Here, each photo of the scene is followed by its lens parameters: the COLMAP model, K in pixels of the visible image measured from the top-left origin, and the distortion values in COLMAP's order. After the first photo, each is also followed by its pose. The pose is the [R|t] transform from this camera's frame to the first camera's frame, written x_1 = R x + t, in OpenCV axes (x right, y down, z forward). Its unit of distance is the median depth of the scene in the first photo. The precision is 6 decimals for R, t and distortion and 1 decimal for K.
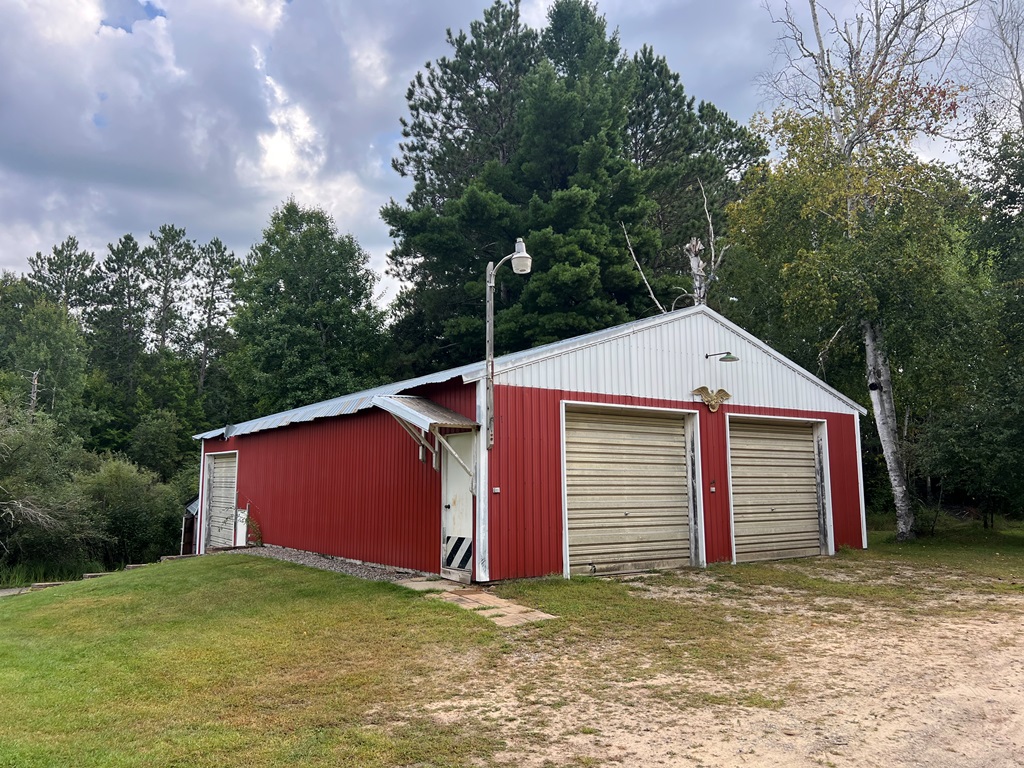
lens RADIAL K [[766.8, 0, 510.3], [0, 766.8, 385.0], [0, 0, 1]] dist [0.050335, -0.049778]
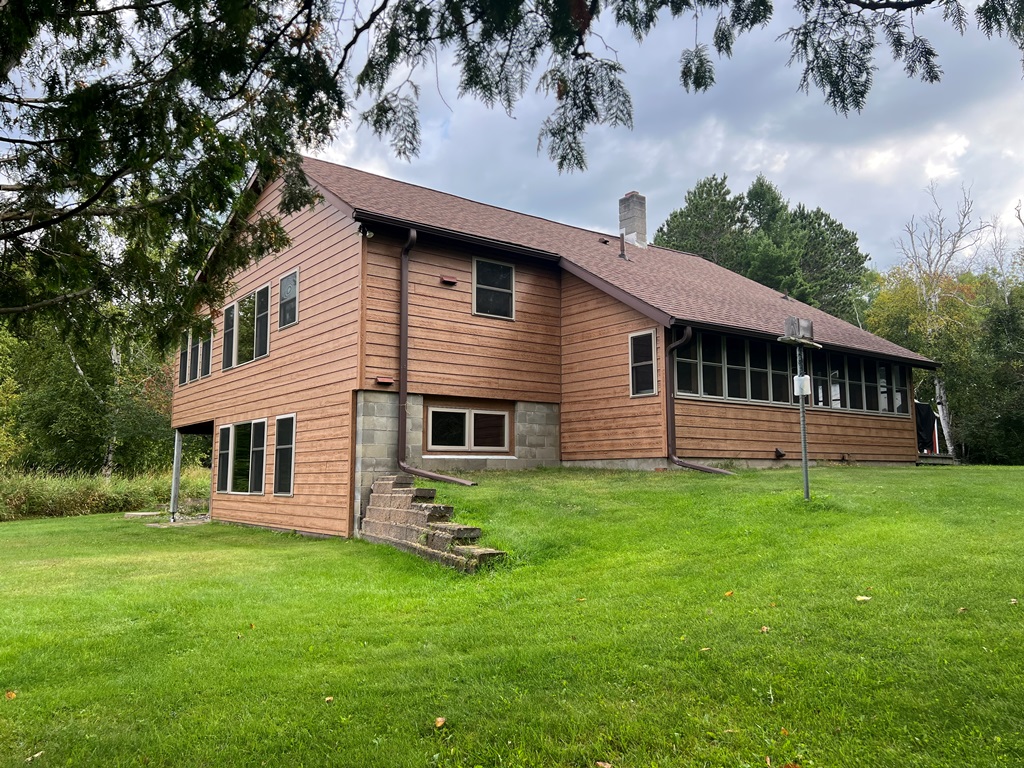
lens RADIAL K [[766.8, 0, 512.8], [0, 766.8, 379.5], [0, 0, 1]] dist [0.050335, -0.049778]
pose [[0.999530, 0.001305, -0.030638, -0.716365], [-0.001119, 0.999981, 0.006105, -0.080703], [0.030645, -0.006067, 0.999512, -1.321842]]
